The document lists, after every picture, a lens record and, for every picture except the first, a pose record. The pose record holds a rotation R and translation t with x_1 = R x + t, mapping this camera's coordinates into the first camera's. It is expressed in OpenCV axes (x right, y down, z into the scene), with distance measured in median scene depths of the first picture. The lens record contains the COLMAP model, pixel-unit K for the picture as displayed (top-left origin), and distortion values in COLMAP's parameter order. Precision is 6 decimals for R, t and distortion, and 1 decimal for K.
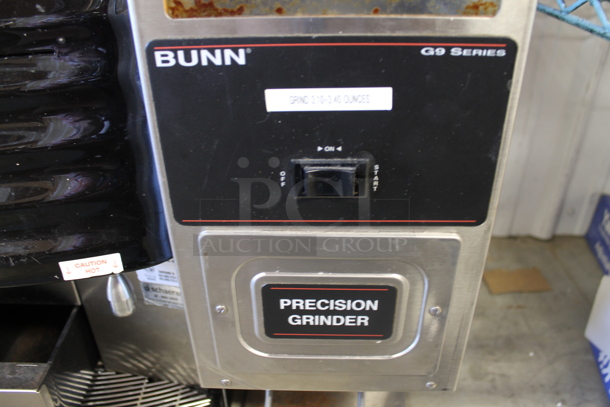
lens RADIAL K [[477.2, 0, 306.5], [0, 477.2, 201.8], [0, 0, 1]] dist [-0.125105, 0.084672]
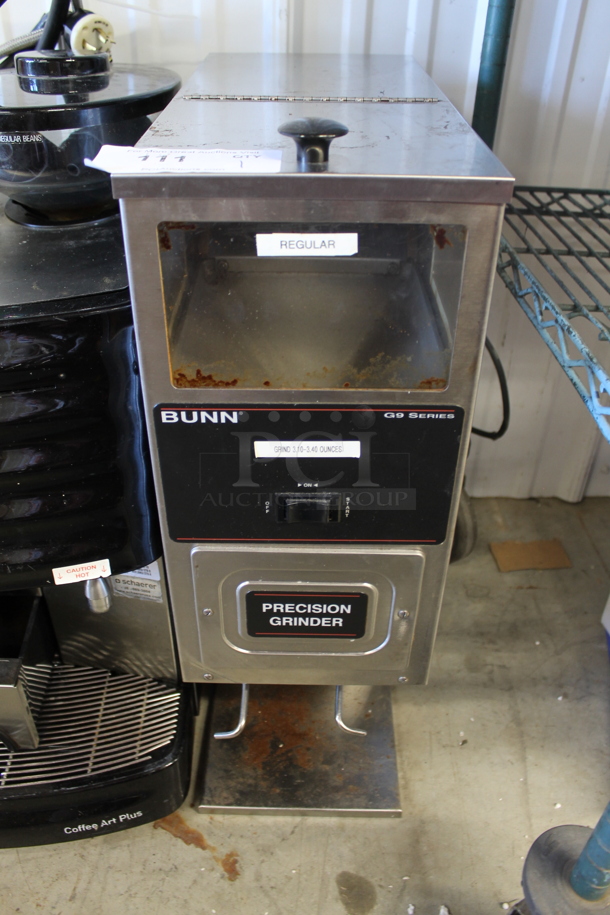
lens RADIAL K [[715.8, 0, 285.2], [0, 715.8, 465.1], [0, 0, 1]] dist [-0.125105, 0.084672]
pose [[0.999909, 0.001605, 0.013404, -0.024298], [-0.002783, 0.996083, 0.088379, -0.249256], [-0.013210, -0.088408, 0.995997, -0.590312]]
